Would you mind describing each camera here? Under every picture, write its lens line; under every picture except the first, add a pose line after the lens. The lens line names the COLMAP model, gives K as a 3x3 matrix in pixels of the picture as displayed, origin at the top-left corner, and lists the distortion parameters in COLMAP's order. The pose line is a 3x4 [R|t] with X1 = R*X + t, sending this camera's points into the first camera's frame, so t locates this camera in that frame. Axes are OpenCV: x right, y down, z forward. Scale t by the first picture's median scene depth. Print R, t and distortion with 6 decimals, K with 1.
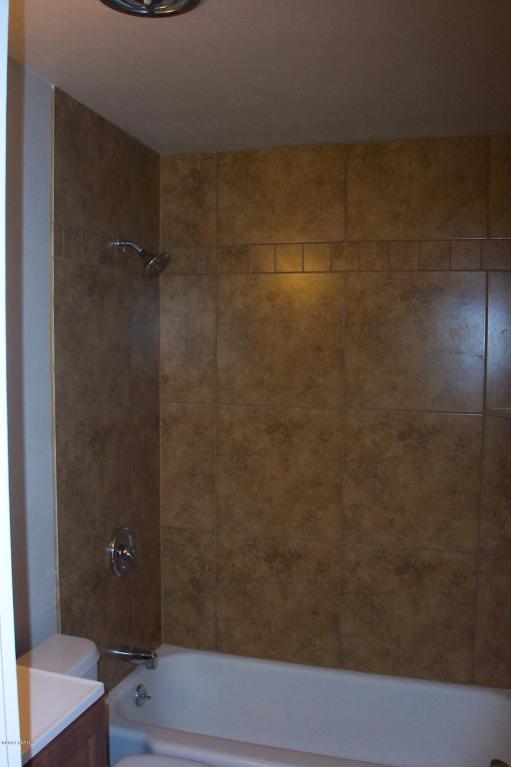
lens RADIAL K [[764.0, 0, 255.5], [0, 764.0, 383.5], [0, 0, 1]] dist [-0.134959, 0.024376]
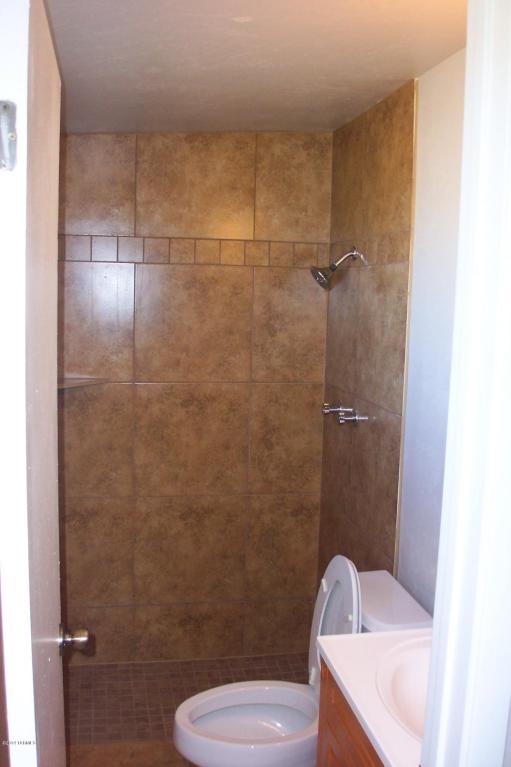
lens RADIAL K [[642.2, 0, 255.1], [0, 642.2, 393.0], [0, 0, 1]] dist [-0.093674, 0.002632]
pose [[0.889814, -0.040593, 0.454514, -0.167503], [0.015898, 0.998189, 0.058025, -0.004542], [-0.456046, -0.044405, 0.888848, 0.055041]]
